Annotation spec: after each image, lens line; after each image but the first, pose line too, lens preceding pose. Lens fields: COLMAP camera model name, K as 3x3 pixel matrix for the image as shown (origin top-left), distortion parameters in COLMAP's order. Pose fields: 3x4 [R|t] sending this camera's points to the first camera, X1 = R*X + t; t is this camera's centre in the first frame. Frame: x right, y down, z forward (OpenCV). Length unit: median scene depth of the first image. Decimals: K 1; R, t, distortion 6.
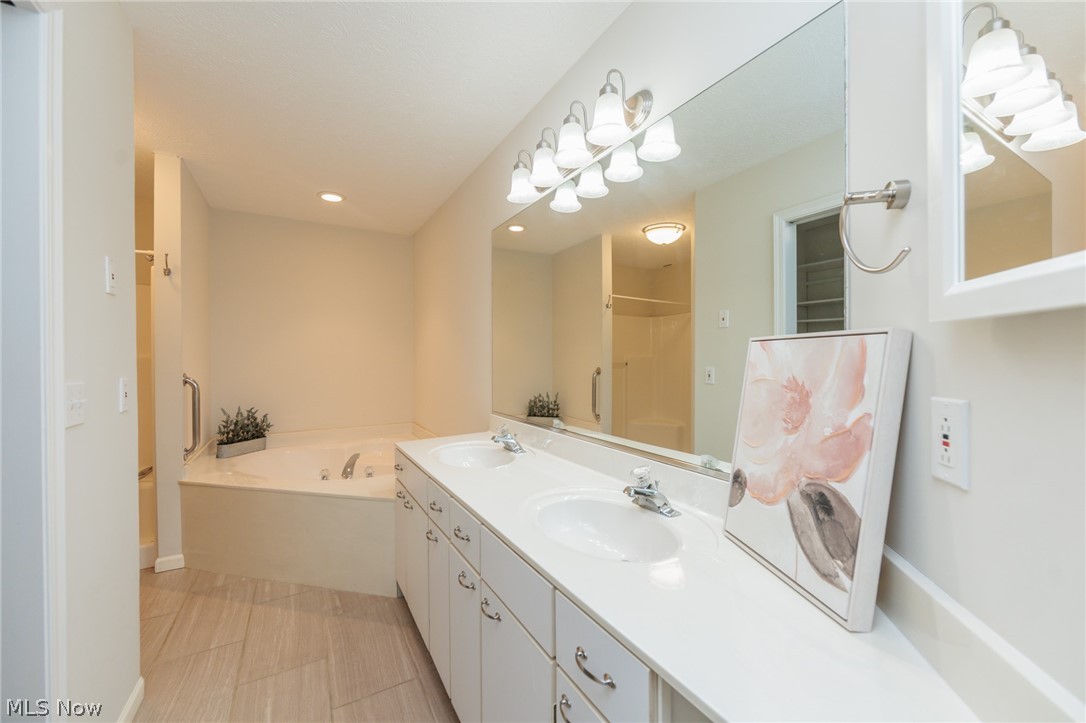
lens RADIAL K [[424.3, 0, 544.5], [0, 424.3, 361.2], [0, 0, 1]] dist [-0.001369, -0.000138]
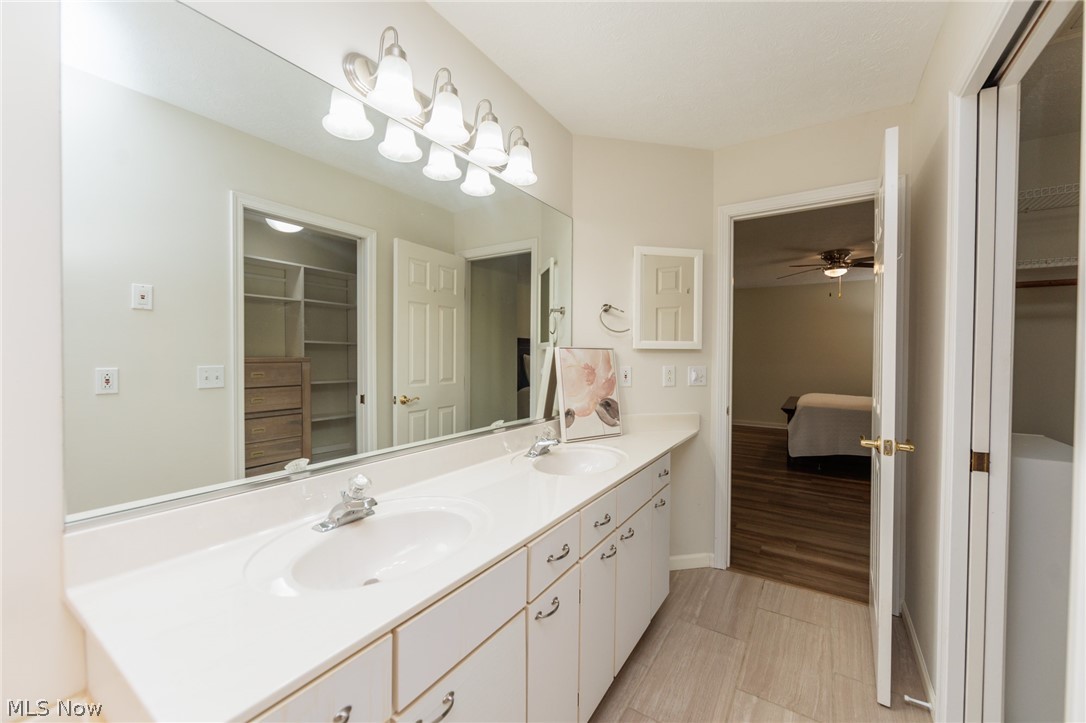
lens RADIAL K [[424.3, 0, 544.5], [0, 424.3, 361.2], [0, 0, 1]] dist [-0.001369, -0.000138]
pose [[-0.448594, -0.012195, 0.893653, -1.701646], [0.000302, 0.999905, 0.013797, -0.014761], [-0.893736, 0.006459, -0.448547, 2.532465]]
